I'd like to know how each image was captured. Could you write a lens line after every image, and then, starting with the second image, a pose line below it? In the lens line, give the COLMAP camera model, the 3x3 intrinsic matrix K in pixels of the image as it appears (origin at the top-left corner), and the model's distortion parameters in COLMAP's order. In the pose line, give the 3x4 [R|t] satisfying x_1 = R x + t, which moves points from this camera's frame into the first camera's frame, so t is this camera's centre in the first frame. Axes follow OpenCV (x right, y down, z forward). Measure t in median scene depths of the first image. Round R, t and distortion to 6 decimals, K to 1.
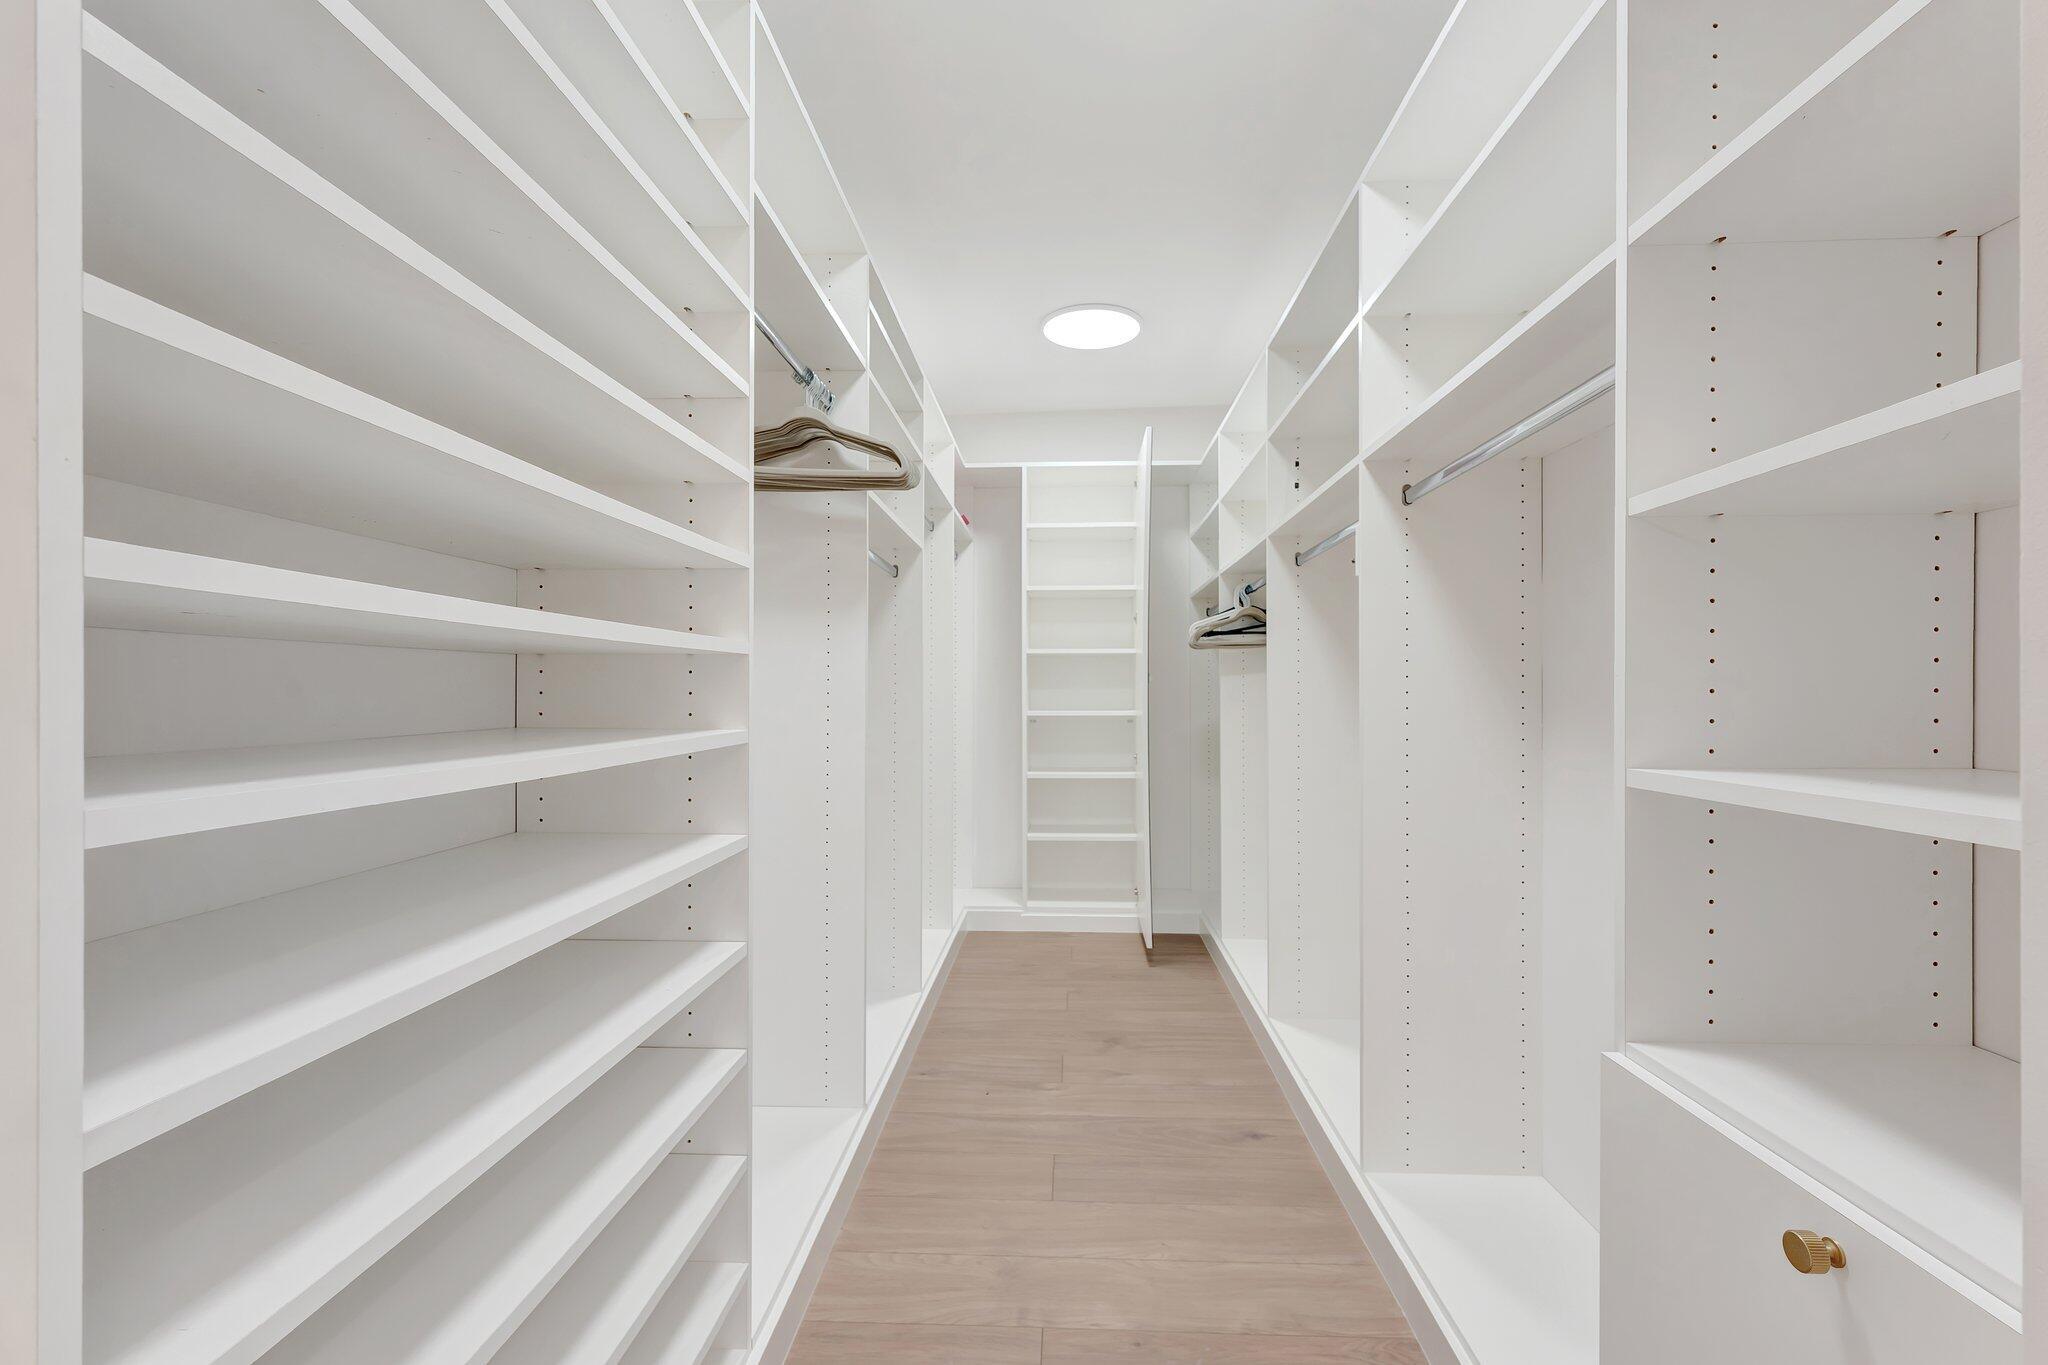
lens RADIAL K [[935.7, 0, 1016.2], [0, 935.7, 692.7], [0, 0, 1]] dist [-0.000569, -0.000664]
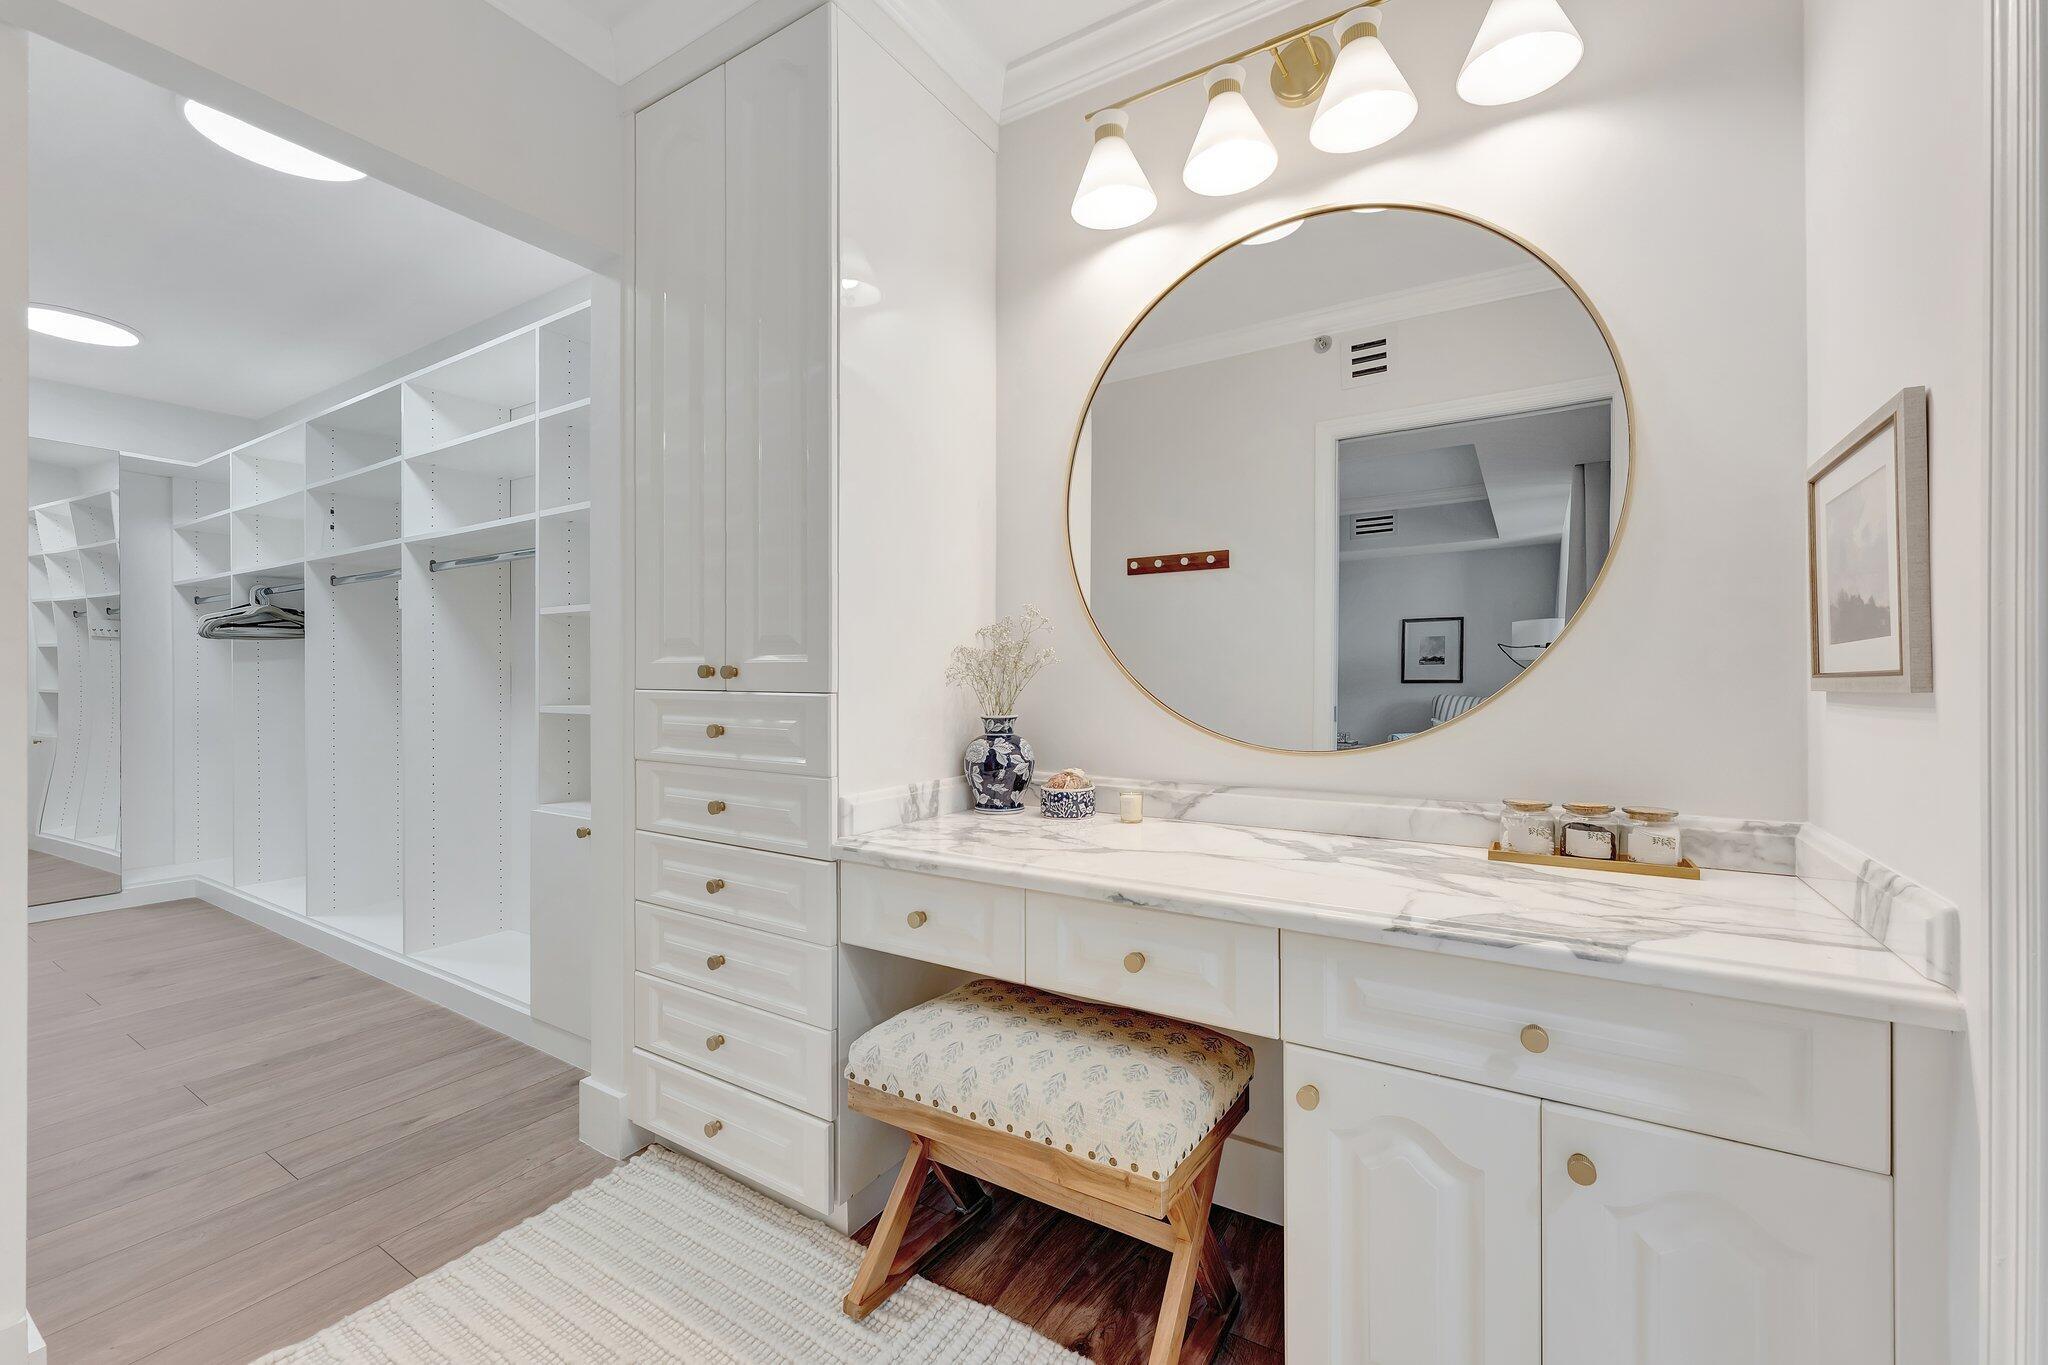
lens RADIAL K [[846.7, 0, 1024.5], [0, 846.7, 685.6], [0, 0, 1]] dist [-0.003802, 0.000568]
pose [[0.494874, -0.006897, 0.868937, -0.277735], [-0.002513, 0.999953, 0.009369, -0.000508], [-0.868961, -0.006820, 0.494833, -0.507505]]
